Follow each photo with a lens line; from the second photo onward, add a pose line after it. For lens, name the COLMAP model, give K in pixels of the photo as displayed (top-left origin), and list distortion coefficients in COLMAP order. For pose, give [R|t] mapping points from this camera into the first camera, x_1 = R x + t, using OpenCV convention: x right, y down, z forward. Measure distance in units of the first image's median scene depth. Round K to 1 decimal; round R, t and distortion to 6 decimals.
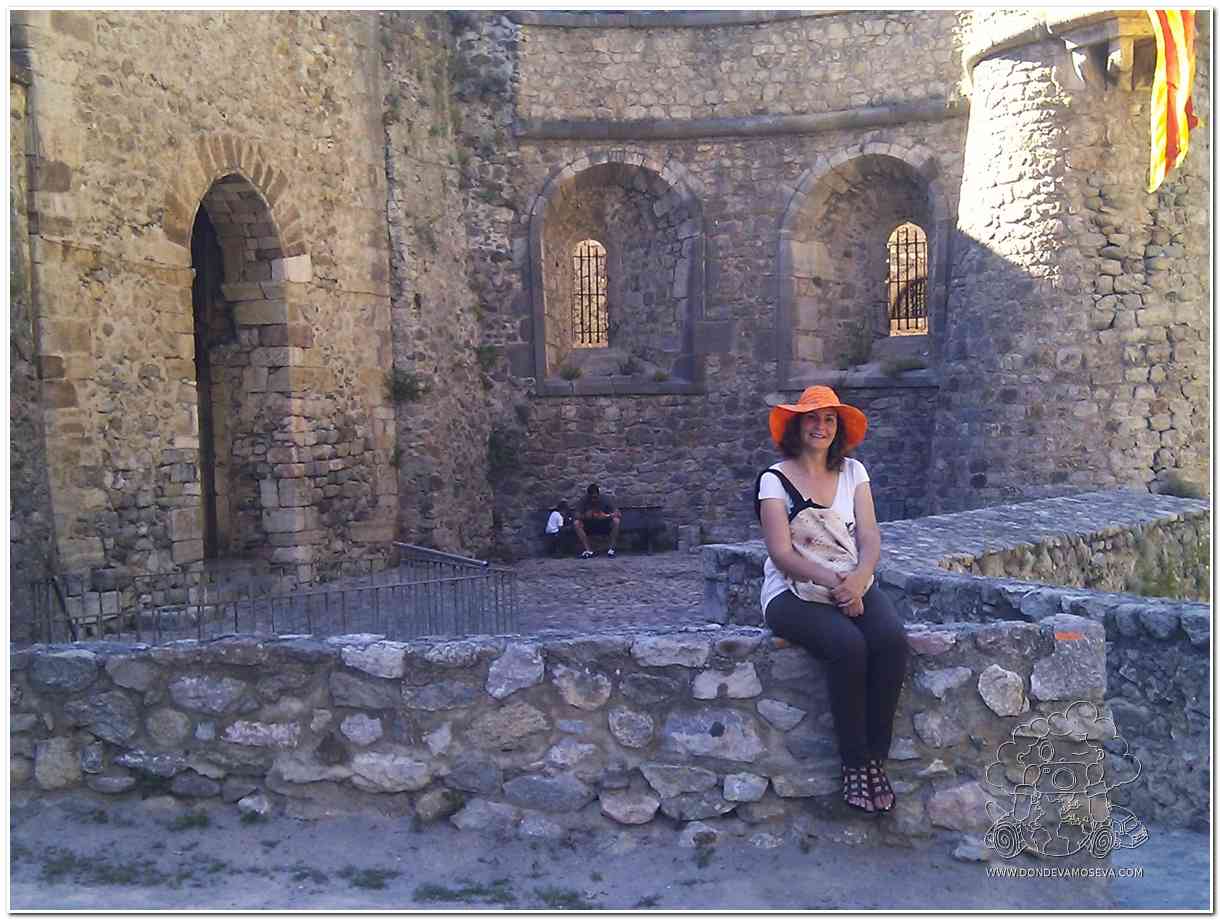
lens RADIAL K [[1459.3, 0, 611.7], [0, 1459.3, 465.4], [0, 0, 1]] dist [0.142416, 0.000000]
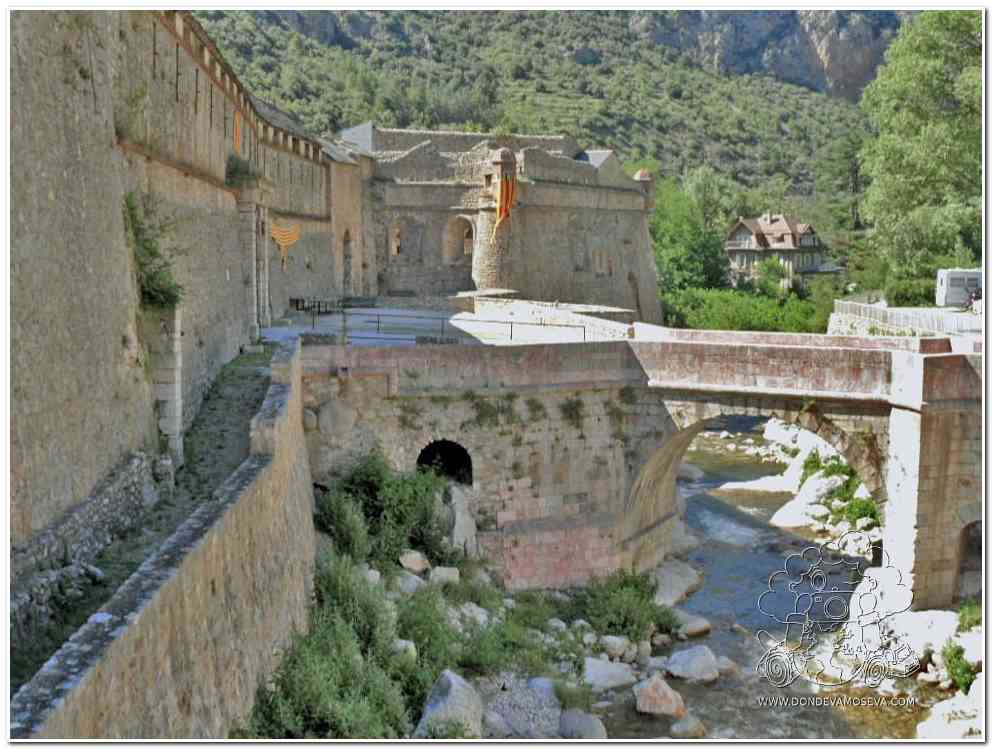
lens RADIAL K [[1181.1, 0, 494.3], [0, 1181.1, 375.9], [0, 0, 1]] dist [-0.054744, 0.000000]
pose [[0.993698, 0.008399, 0.111779, -0.136916], [-0.018256, 0.996001, 0.087462, -0.035166], [-0.110597, -0.088951, 0.989877, -2.866698]]
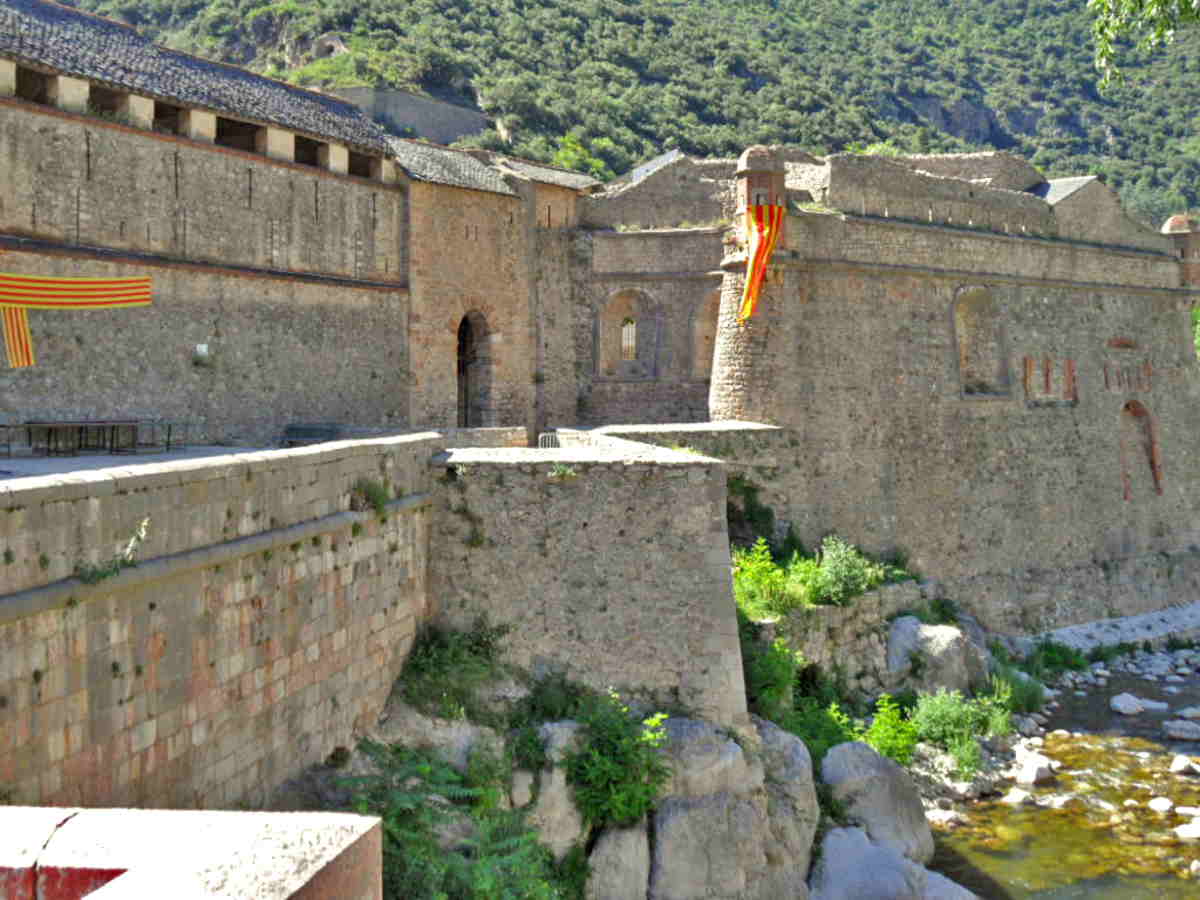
lens RADIAL K [[1416.7, 0, 603.0], [0, 1416.7, 444.8], [0, 0, 1]] dist [-0.037205, 0.000000]
pose [[0.958411, 0.034243, -0.283331, 0.690011], [-0.027716, 0.999251, 0.027012, -0.004549], [0.284043, -0.018035, 0.958642, -1.417796]]
